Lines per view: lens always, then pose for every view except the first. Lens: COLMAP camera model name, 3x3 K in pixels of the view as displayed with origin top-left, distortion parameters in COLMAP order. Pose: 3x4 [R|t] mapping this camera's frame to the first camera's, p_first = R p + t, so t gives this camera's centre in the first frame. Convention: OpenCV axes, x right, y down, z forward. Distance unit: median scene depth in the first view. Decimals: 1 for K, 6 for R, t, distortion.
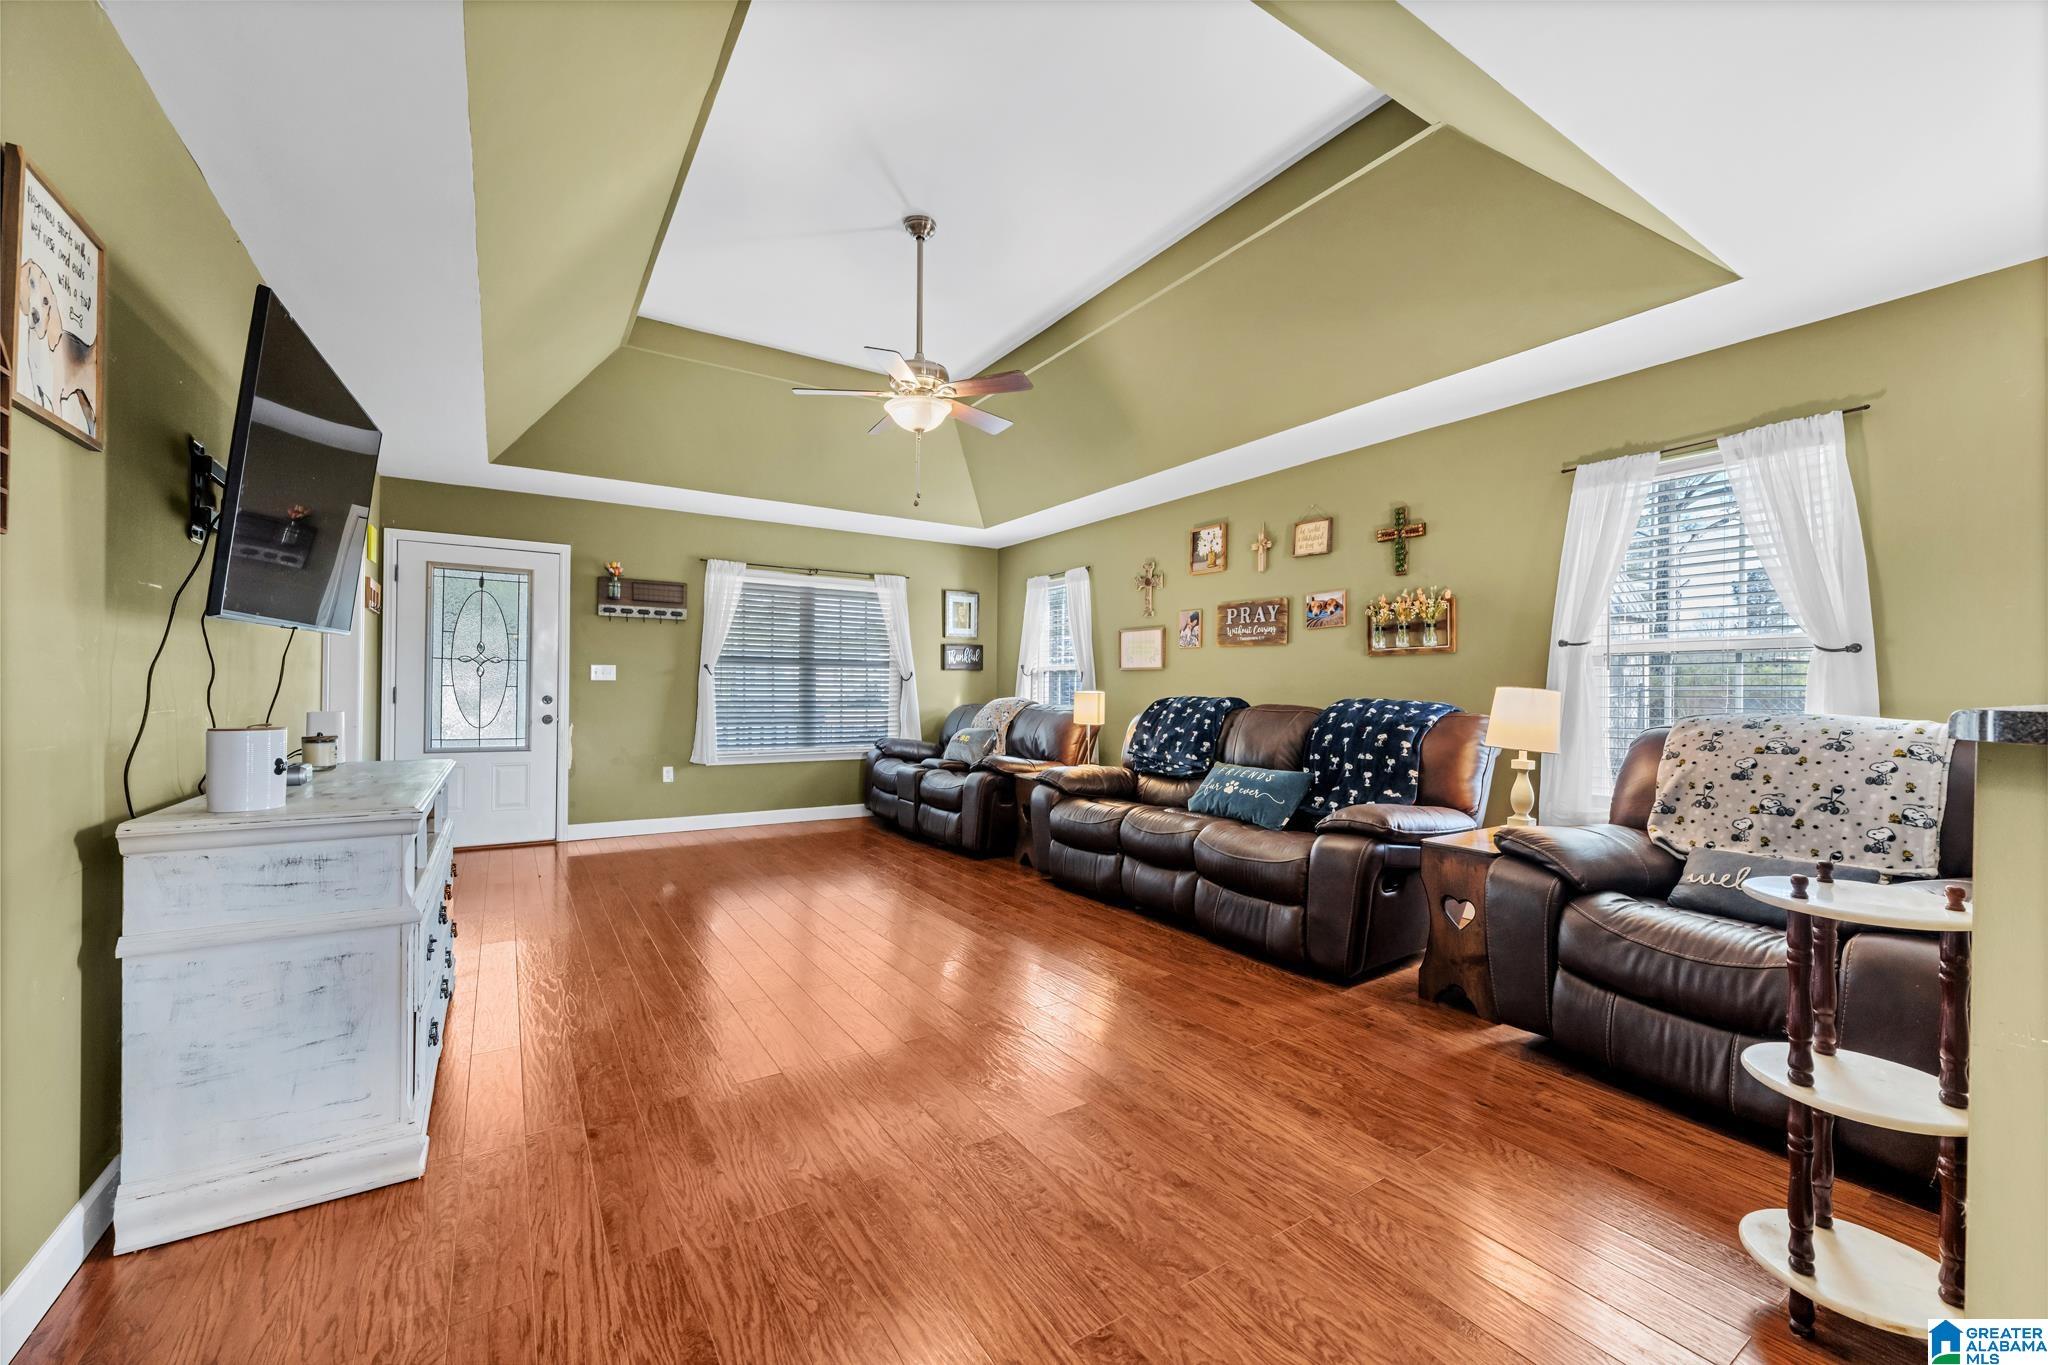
lens RADIAL K [[808.5, 0, 1031.7], [0, 808.5, 690.3], [0, 0, 1]] dist [-0.000037, 0.000325]
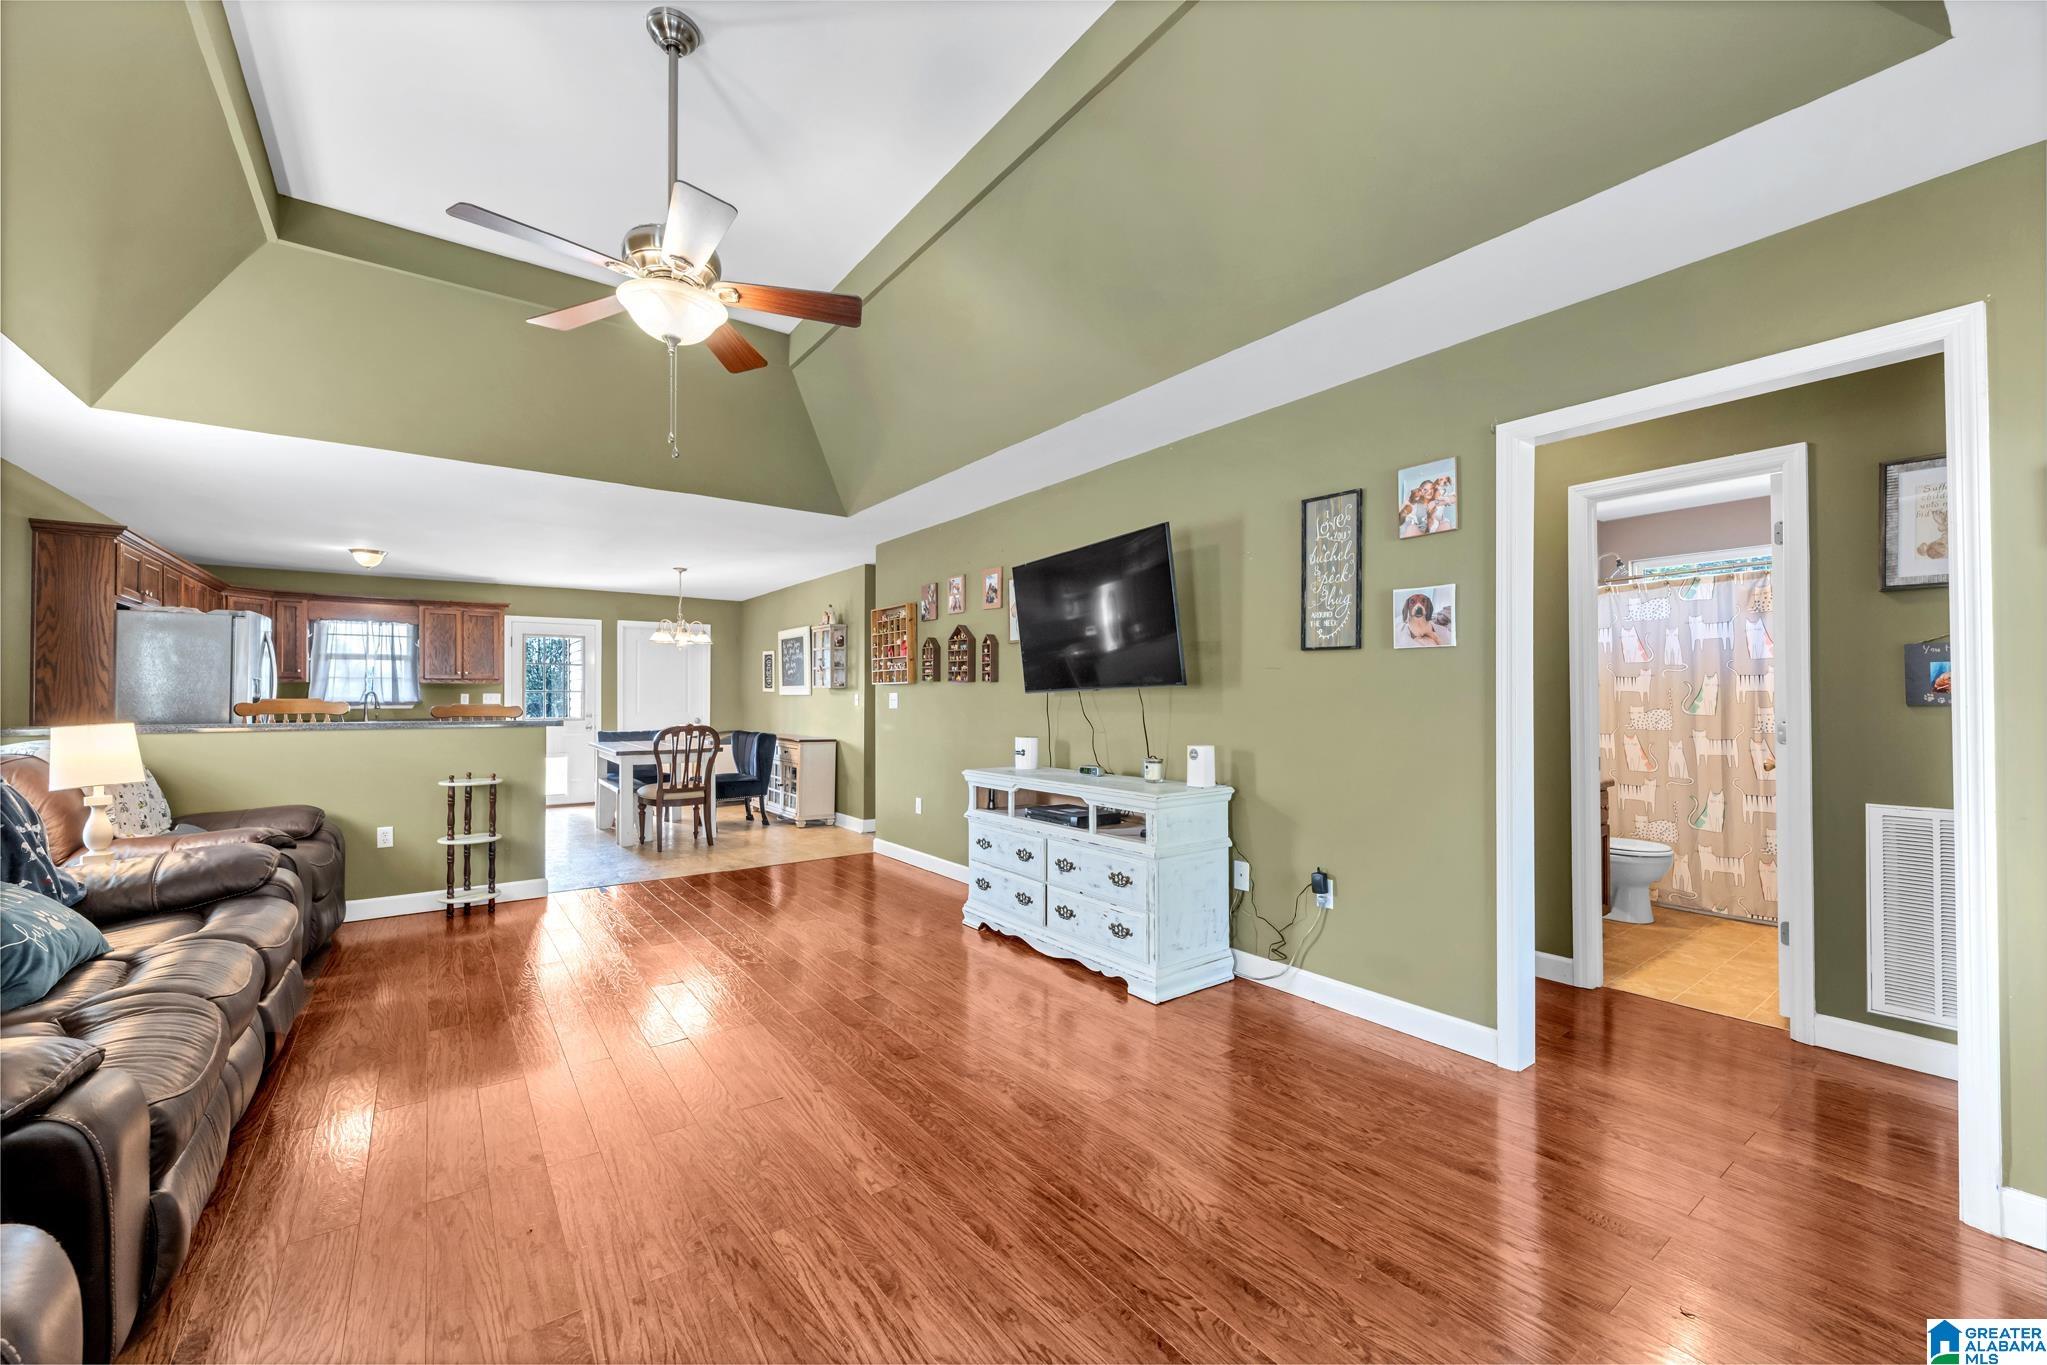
lens RADIAL K [[808.1, 0, 1026.9], [0, 808.1, 685.5], [0, 0, 1]] dist [-0.000037, 0.000325]
pose [[-0.998084, -0.006639, -0.061515, -0.307411], [-0.005597, 0.999838, -0.017096, -0.025956], [0.061618, -0.016719, -0.997960, 1.328490]]
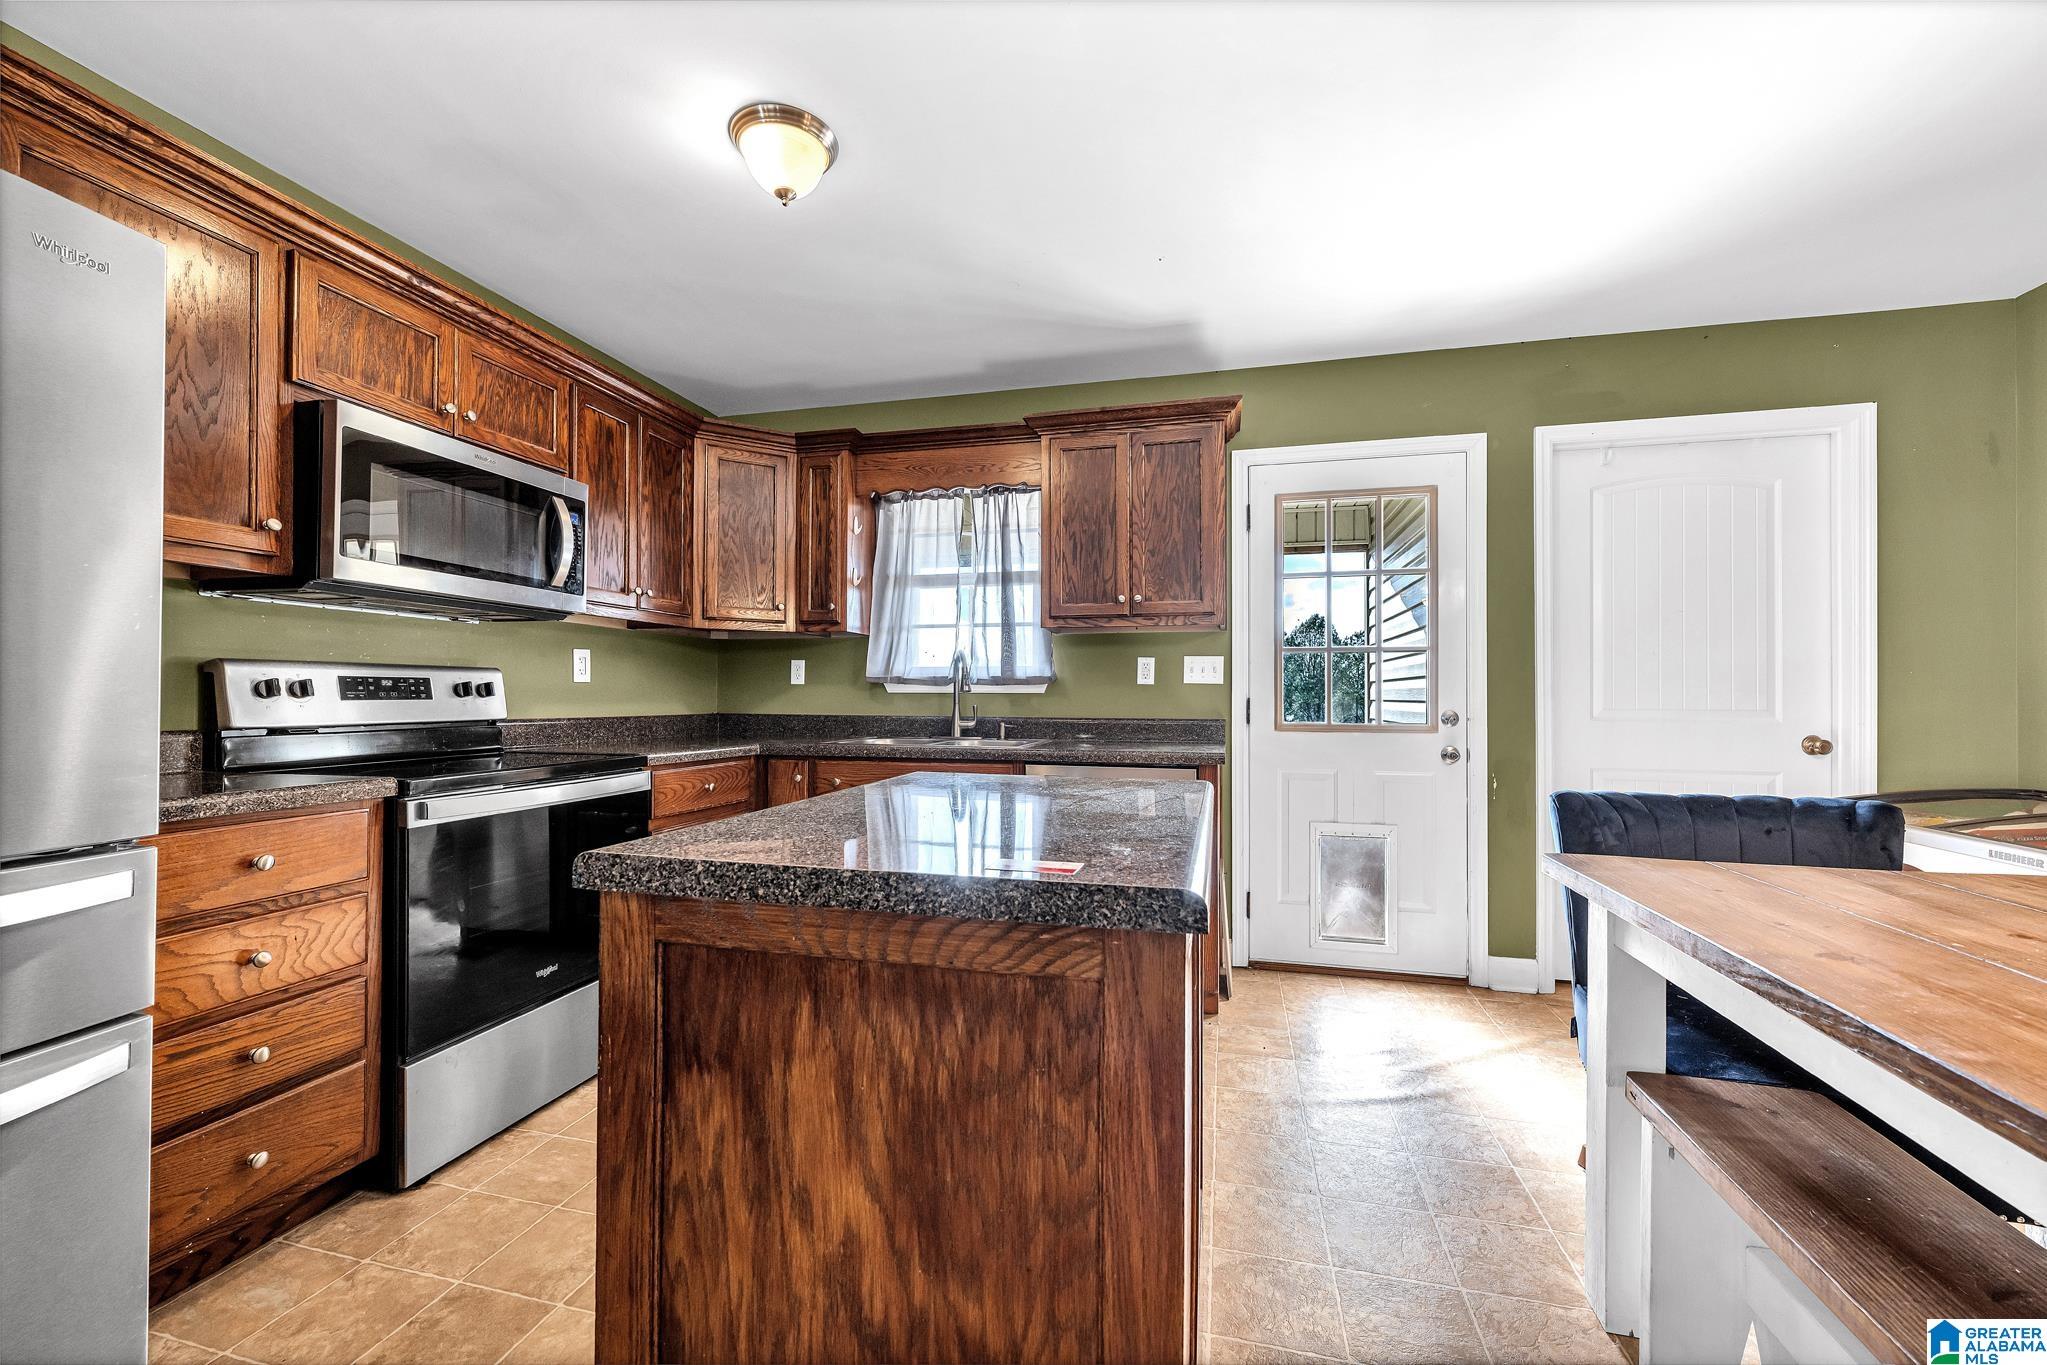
lens RADIAL K [[808.1, 0, 1023.3], [0, 808.1, 688.9], [0, 0, 1]] dist [-0.000037, 0.000325]
pose [[-0.679313, -0.002019, 0.733846, 0.384960], [-0.010611, 0.999919, -0.007071, 0.002643], [-0.733772, -0.012590, -0.679279, 0.010401]]
